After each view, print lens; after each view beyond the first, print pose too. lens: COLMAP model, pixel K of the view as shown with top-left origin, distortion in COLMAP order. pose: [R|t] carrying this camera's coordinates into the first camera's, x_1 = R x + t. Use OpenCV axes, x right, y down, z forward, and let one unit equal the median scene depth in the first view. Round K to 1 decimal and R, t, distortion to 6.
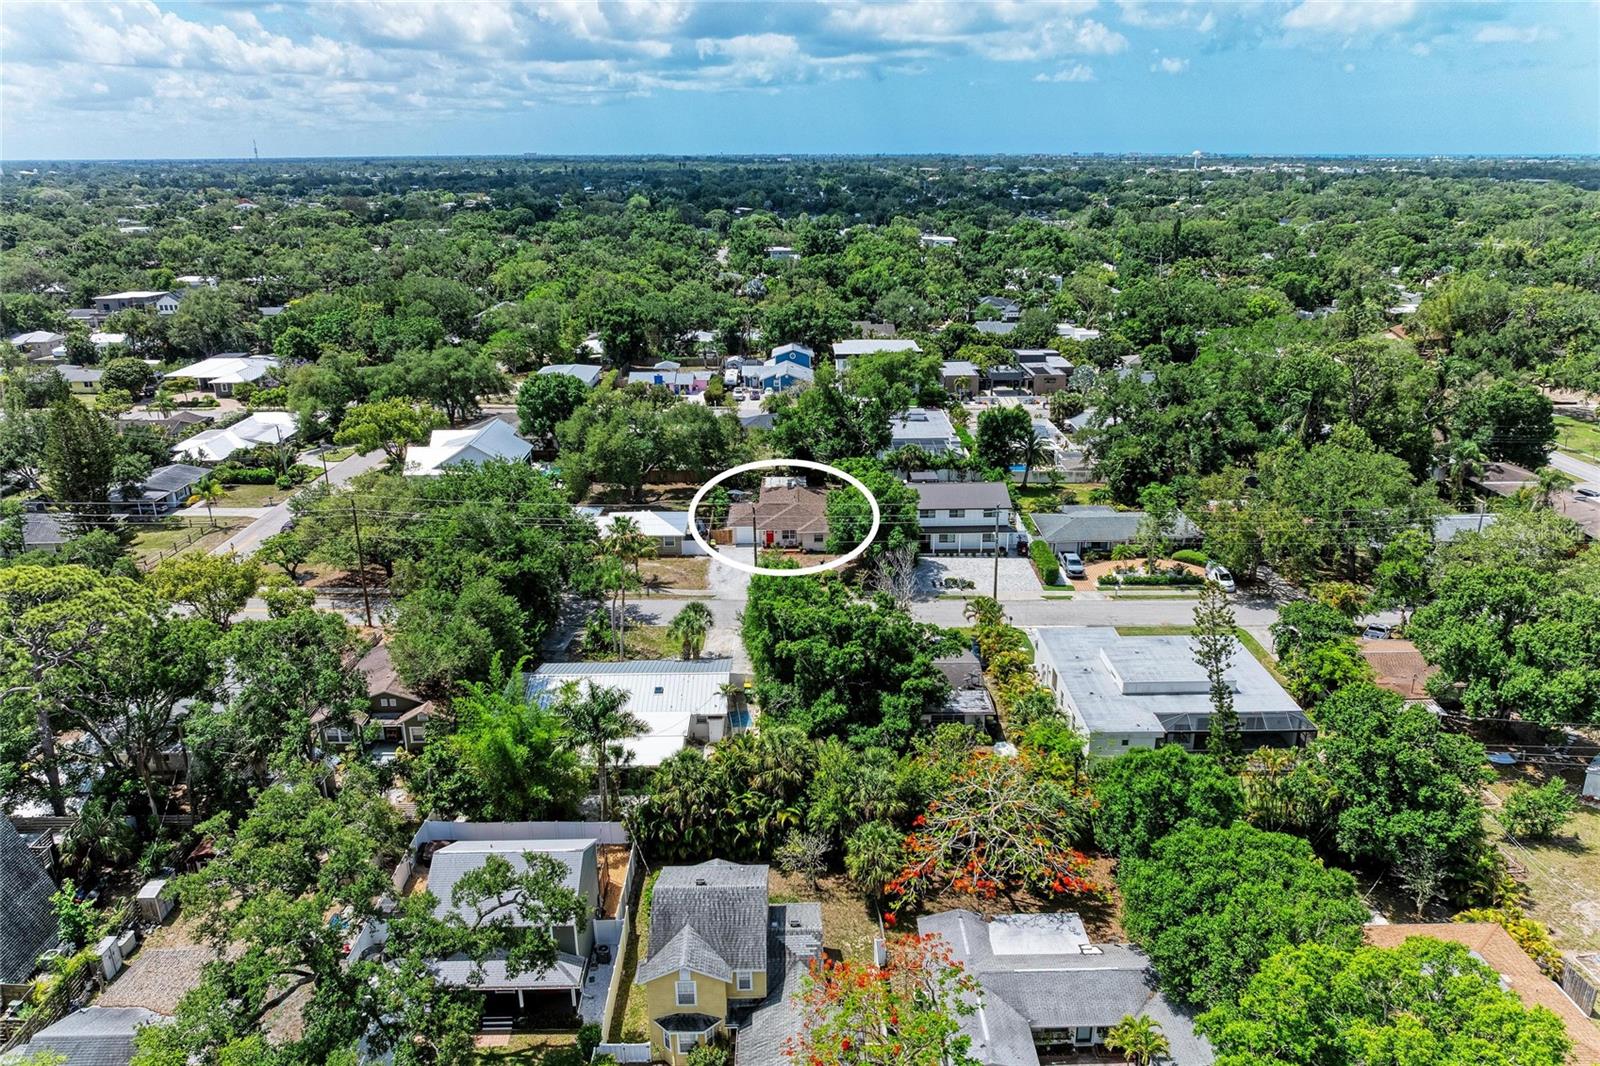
lens RADIAL K [[1134.8, 0, 800.0], [0, 1134.8, 533.0], [0, 0, 1]] dist [-0.004691, -0.000394]
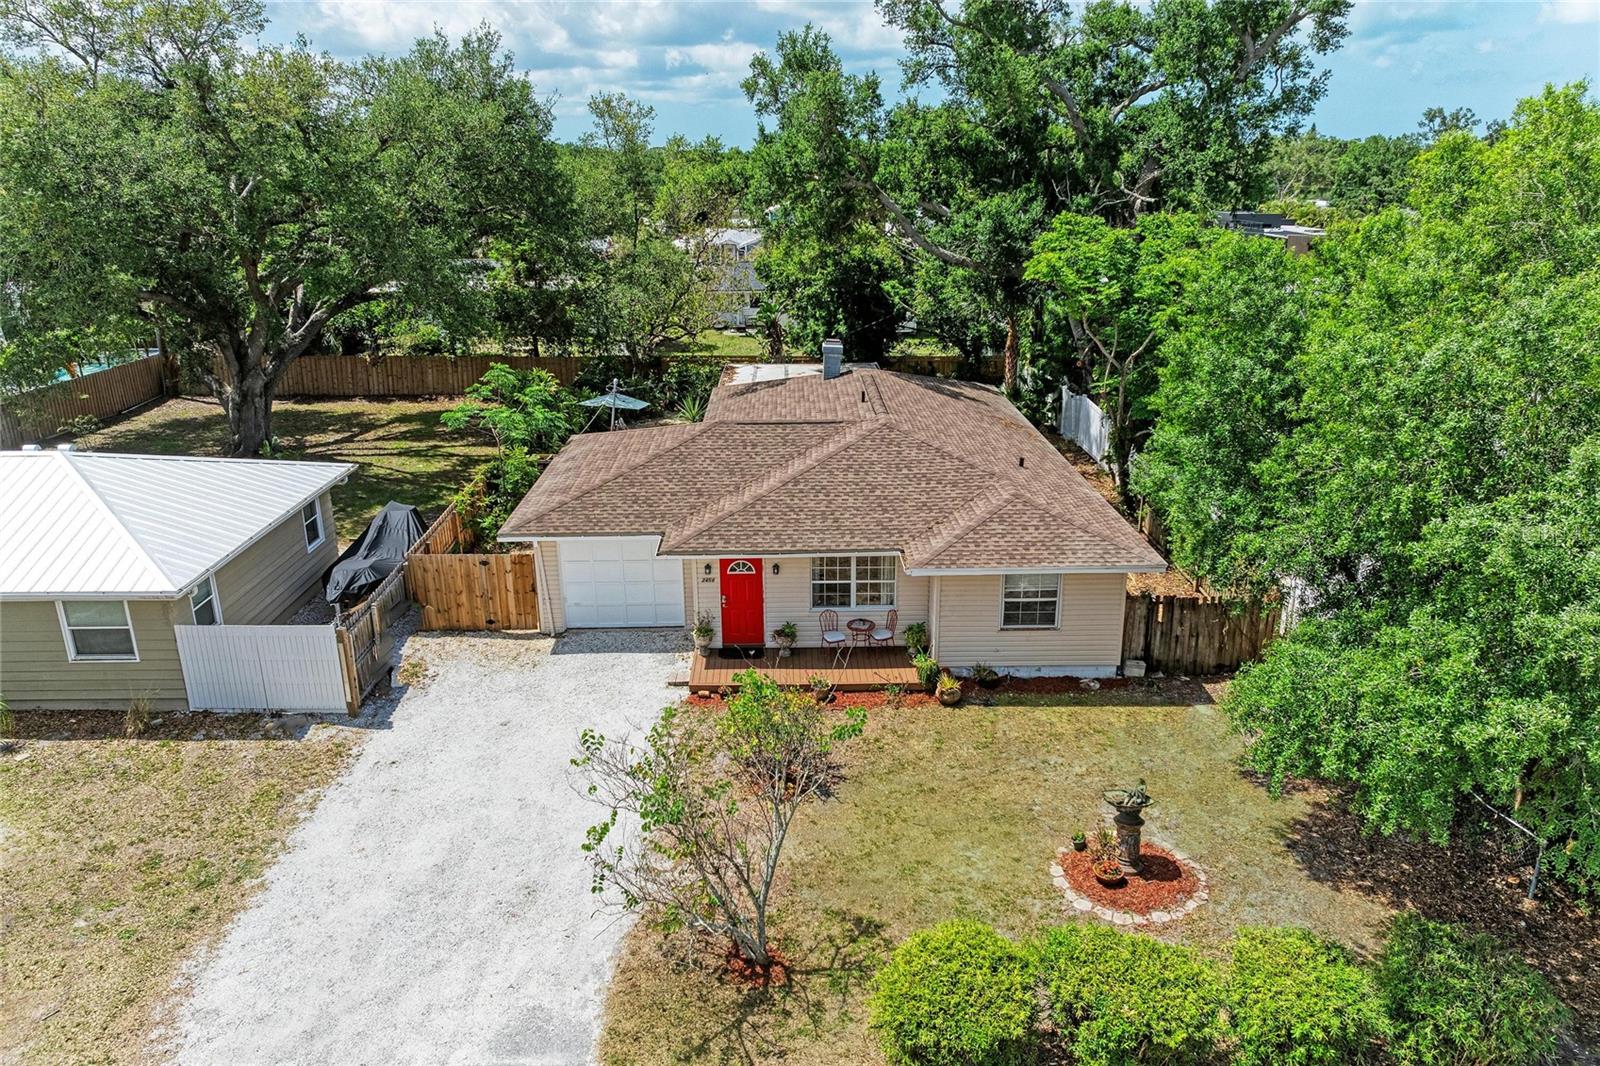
lens RADIAL K [[1134.8, 0, 800.0], [0, 1134.8, 533.0], [0, 0, 1]] dist [-0.004691, -0.000394]
pose [[0.999963, 0.000851, 0.008562, -0.011360], [-0.000765, 0.999950, -0.010017, -0.002666], [-0.008570, 0.010010, 0.999913, 0.491992]]
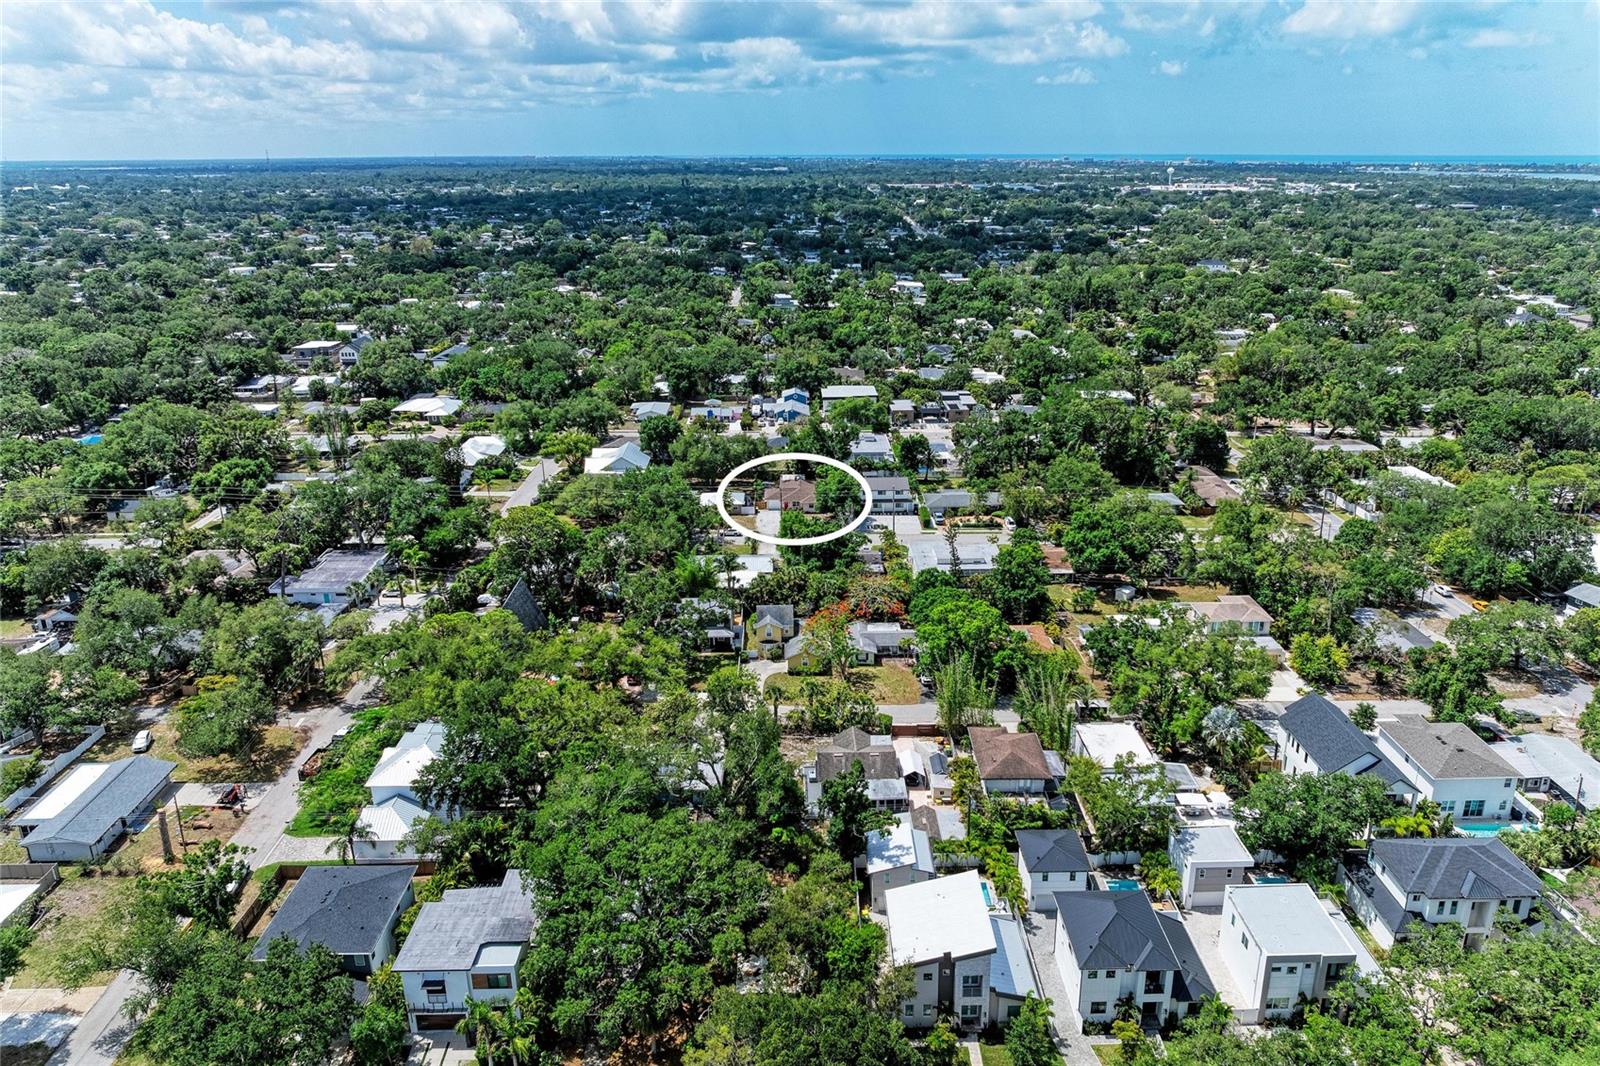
lens RADIAL K [[1134.8, 0, 800.0], [0, 1134.8, 533.0], [0, 0, 1]] dist [-0.004691, -0.000394]
pose [[0.999995, -0.001416, 0.002711, -0.004874], [0.001413, 0.999998, 0.001175, 0.029123], [-0.002713, -0.001171, 0.999996, -0.563457]]
